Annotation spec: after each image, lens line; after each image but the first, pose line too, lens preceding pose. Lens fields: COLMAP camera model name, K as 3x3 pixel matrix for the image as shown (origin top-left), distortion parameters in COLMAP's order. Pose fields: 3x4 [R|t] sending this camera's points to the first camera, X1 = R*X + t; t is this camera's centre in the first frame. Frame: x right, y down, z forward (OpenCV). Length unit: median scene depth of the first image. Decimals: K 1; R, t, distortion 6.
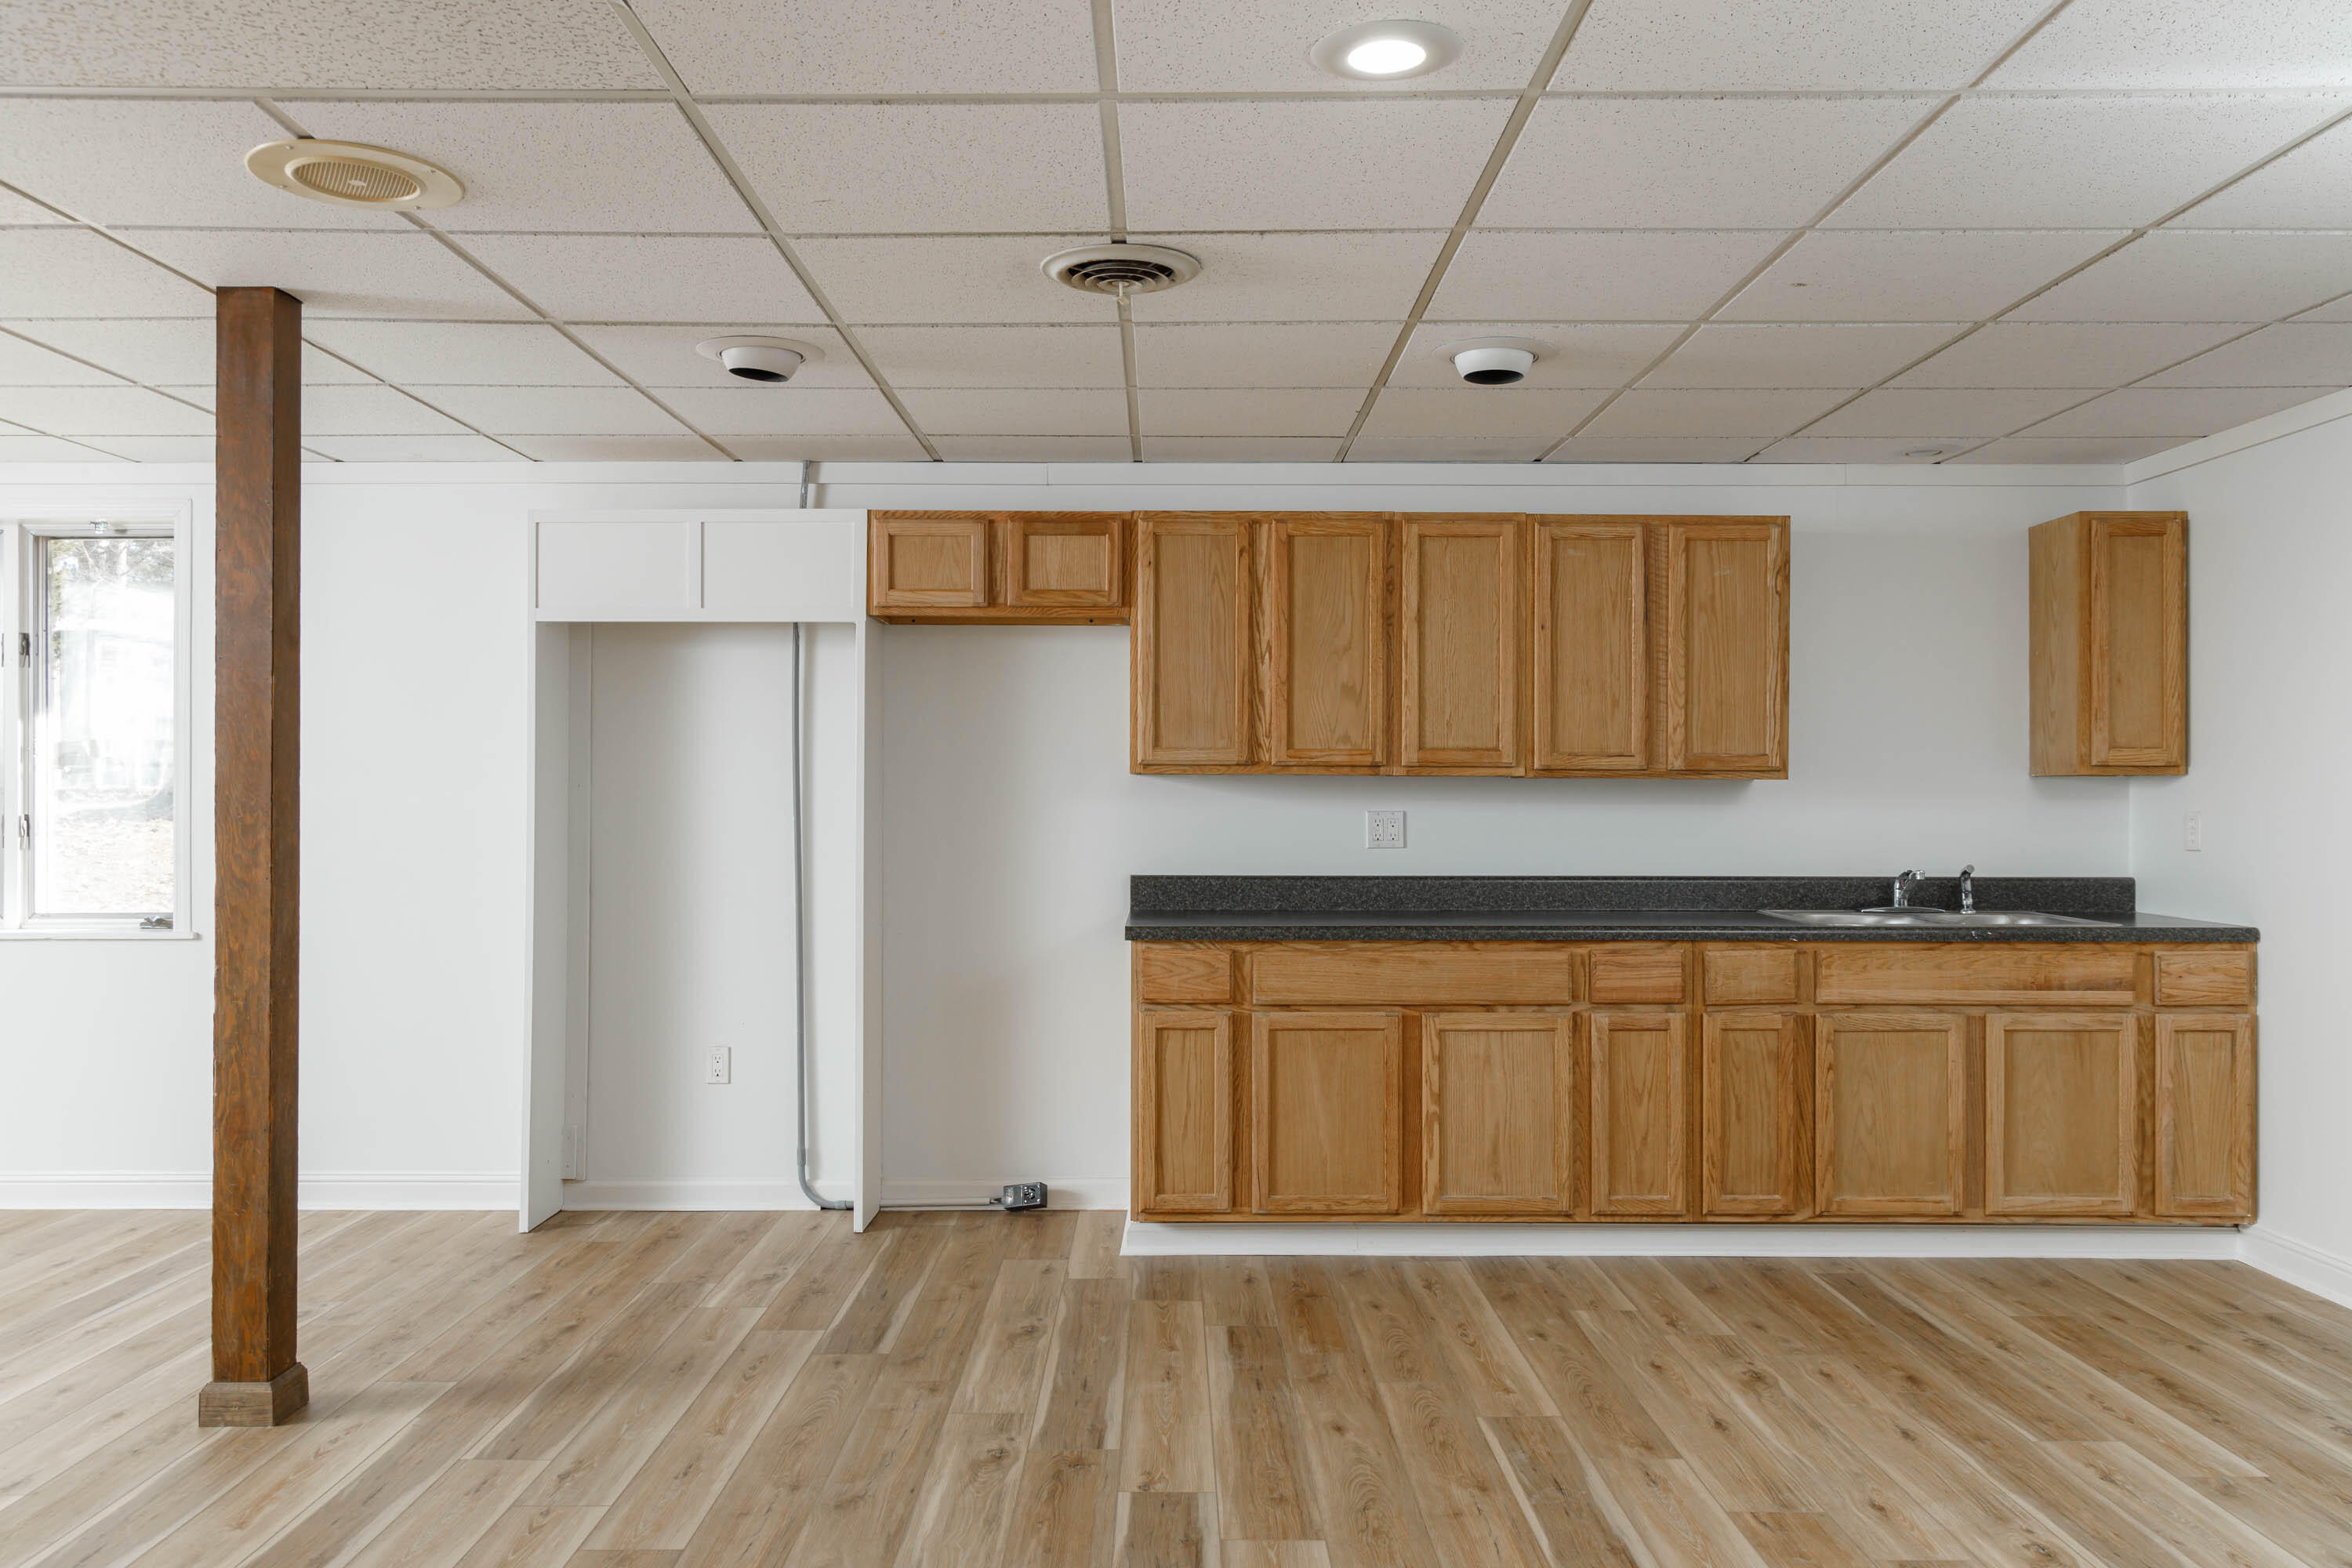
lens RADIAL K [[1841.0, 0, 1164.2], [0, 1841.0, 777.0], [0, 0, 1]] dist [0.023512, -0.017334]
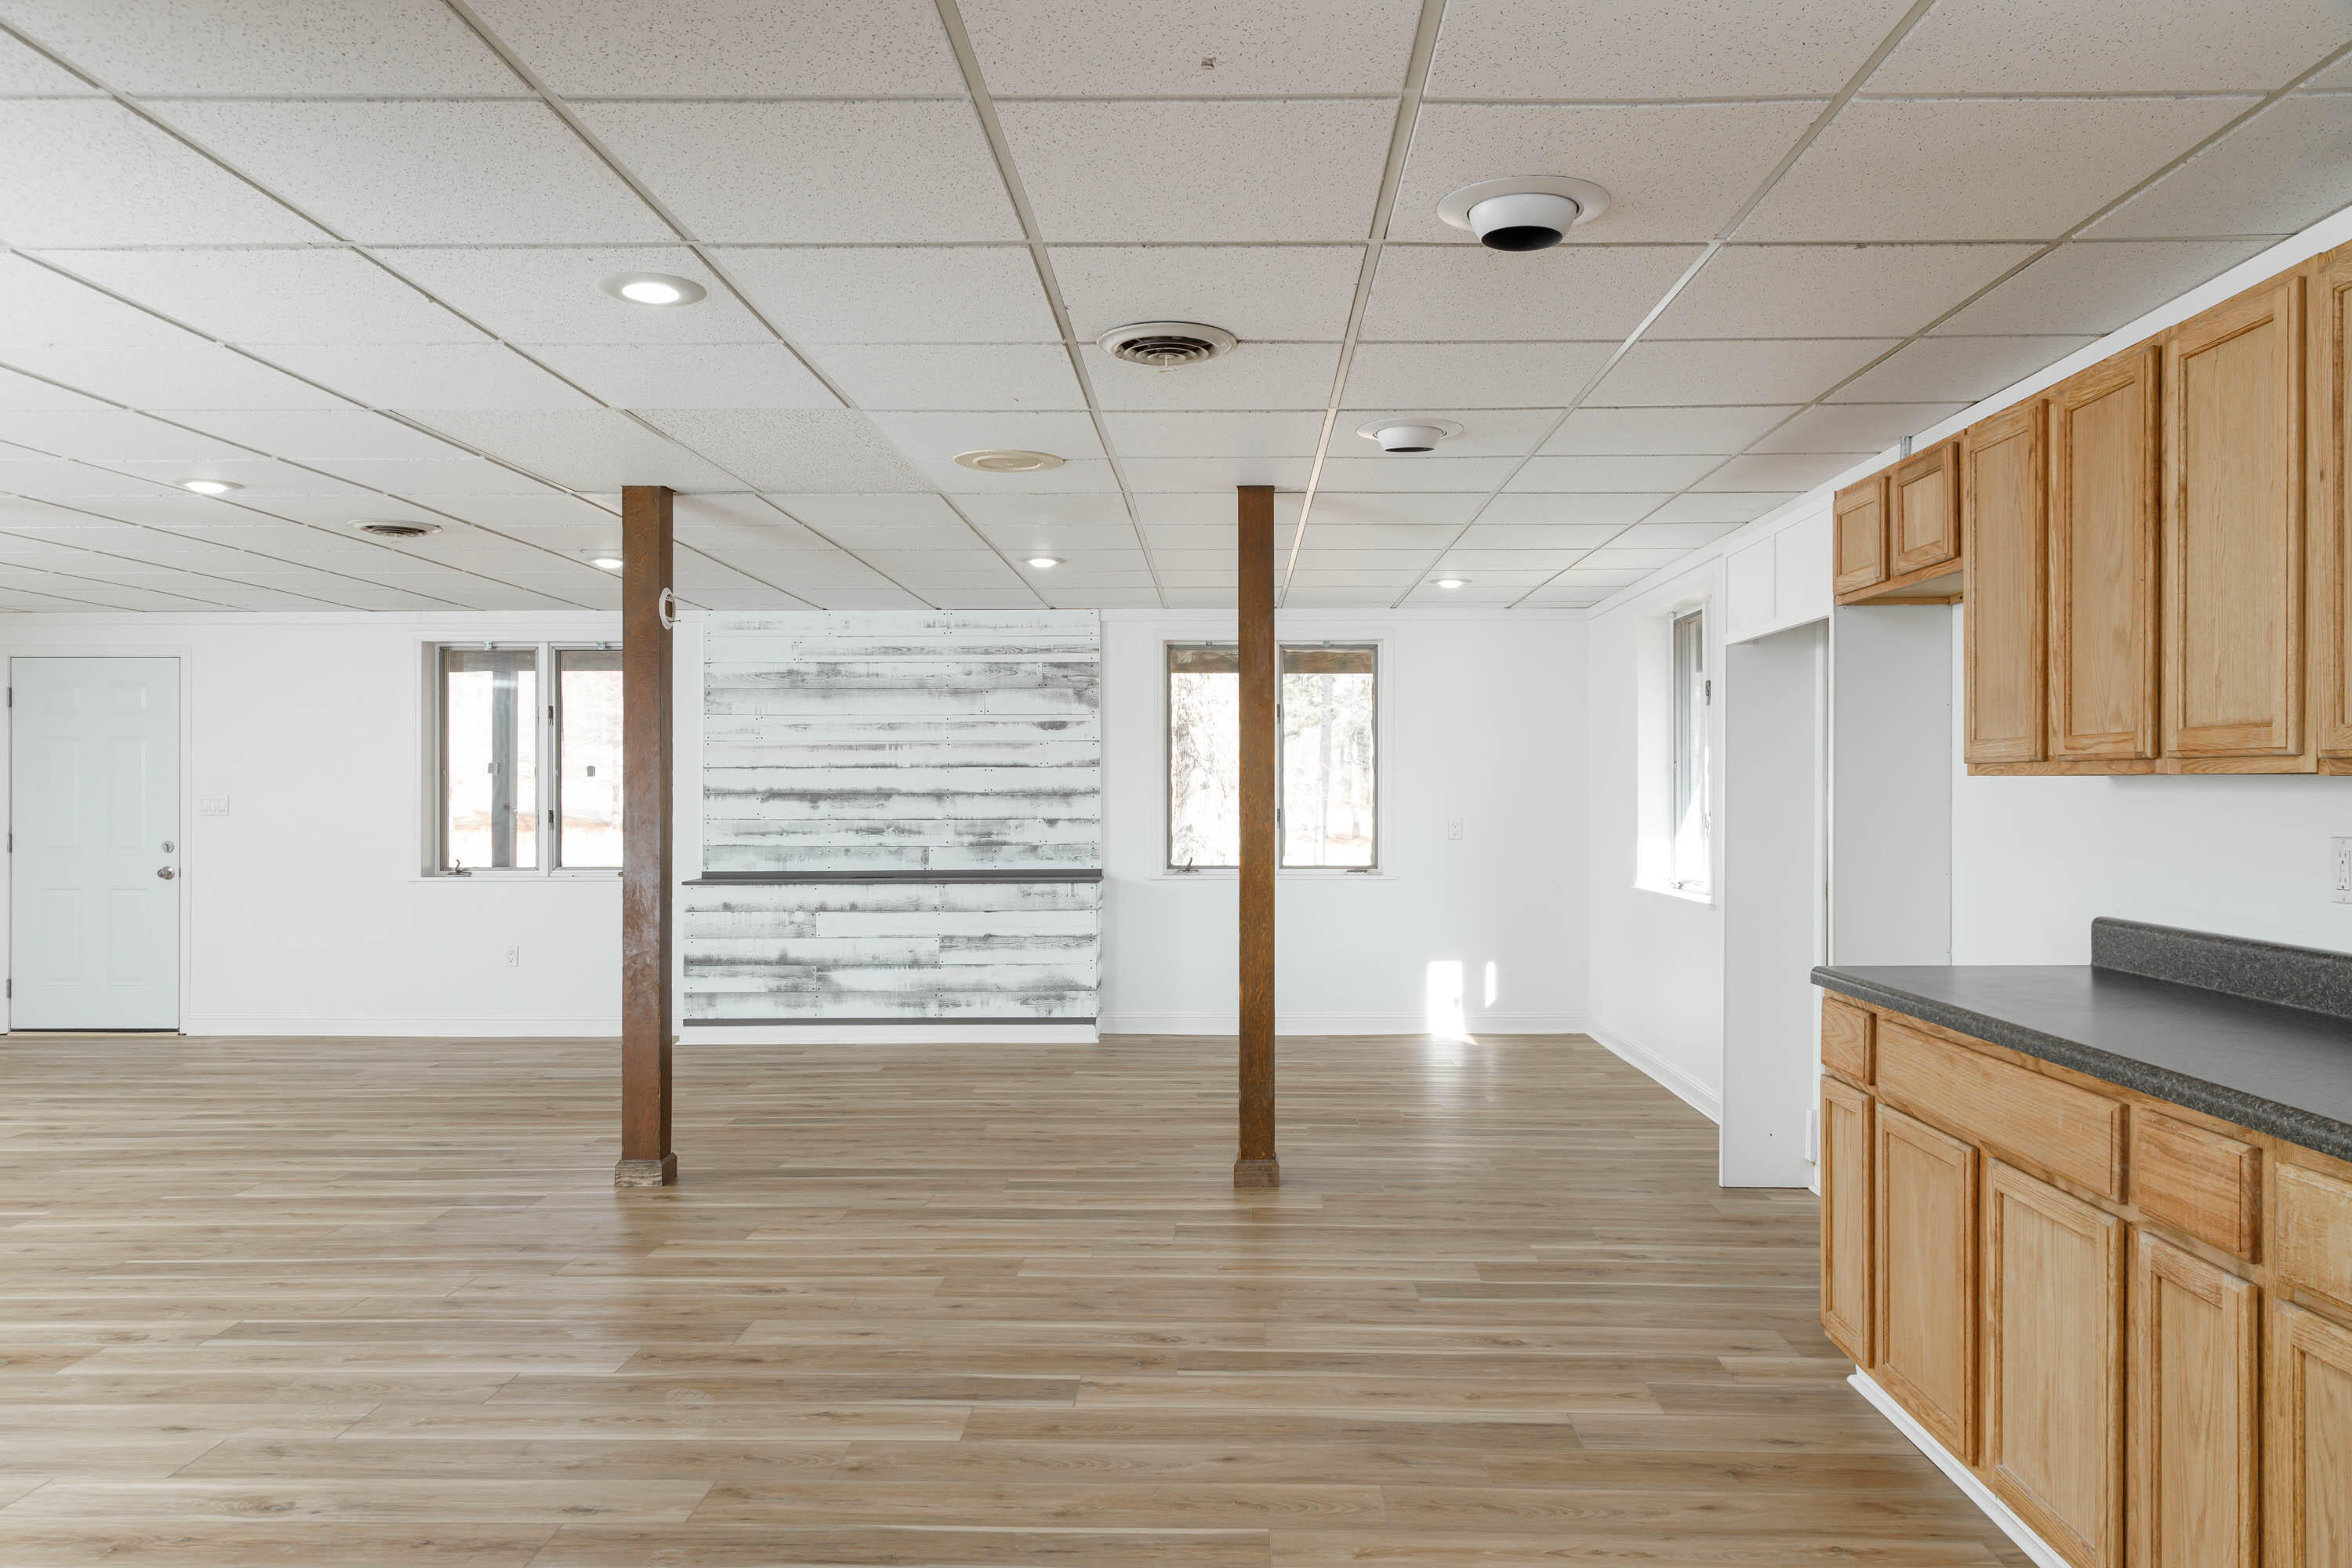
lens RADIAL K [[1616.6, 0, 1165.3], [0, 1616.6, 791.2], [0, 0, 1]] dist [-0.000320, -0.001258]
pose [[-0.043521, 0.001516, -0.999051, 0.805981], [0.003640, 0.999992, 0.001359, 0.003197], [0.999046, -0.003578, -0.043526, 0.864654]]
